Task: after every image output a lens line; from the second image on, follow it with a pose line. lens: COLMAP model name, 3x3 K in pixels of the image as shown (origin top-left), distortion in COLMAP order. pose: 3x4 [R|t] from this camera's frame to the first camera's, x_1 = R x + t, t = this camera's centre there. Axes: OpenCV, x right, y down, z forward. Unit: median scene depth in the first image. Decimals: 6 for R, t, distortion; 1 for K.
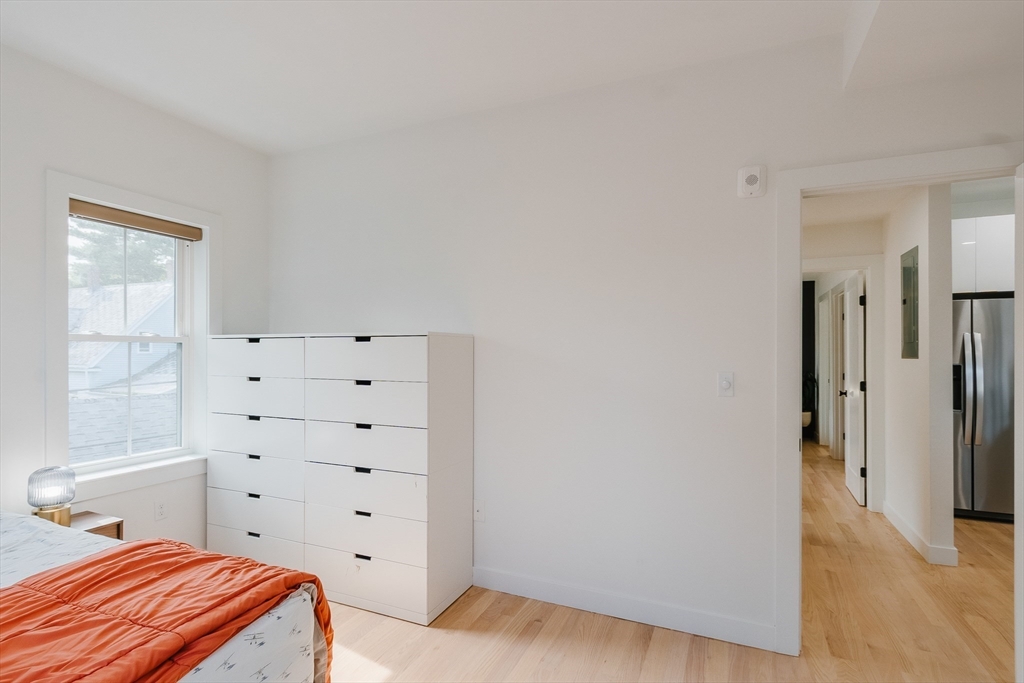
lens RADIAL K [[518.1, 0, 501.7], [0, 518.1, 352.3], [0, 0, 1]] dist [0.000364, -0.000091]
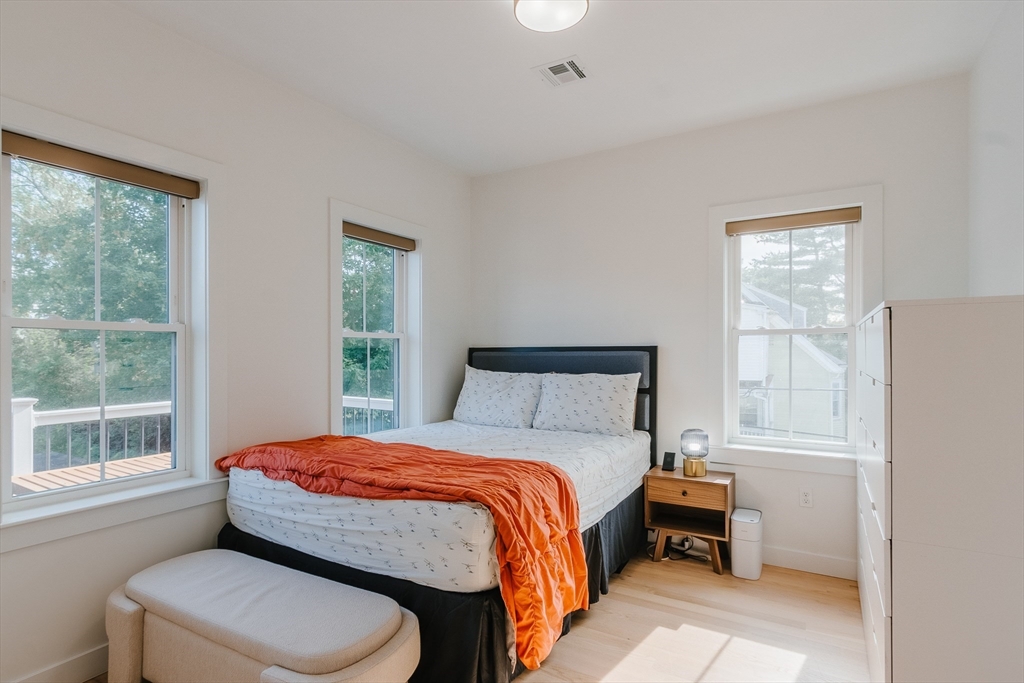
lens RADIAL K [[518.1, 0, 501.7], [0, 518.1, 352.3], [0, 0, 1]] dist [0.000364, -0.000091]
pose [[-0.121053, -0.006748, -0.992623, 0.988668], [0.006274, 0.999952, -0.007563, 0.050669], [0.992626, -0.007143, -0.121004, 1.214932]]
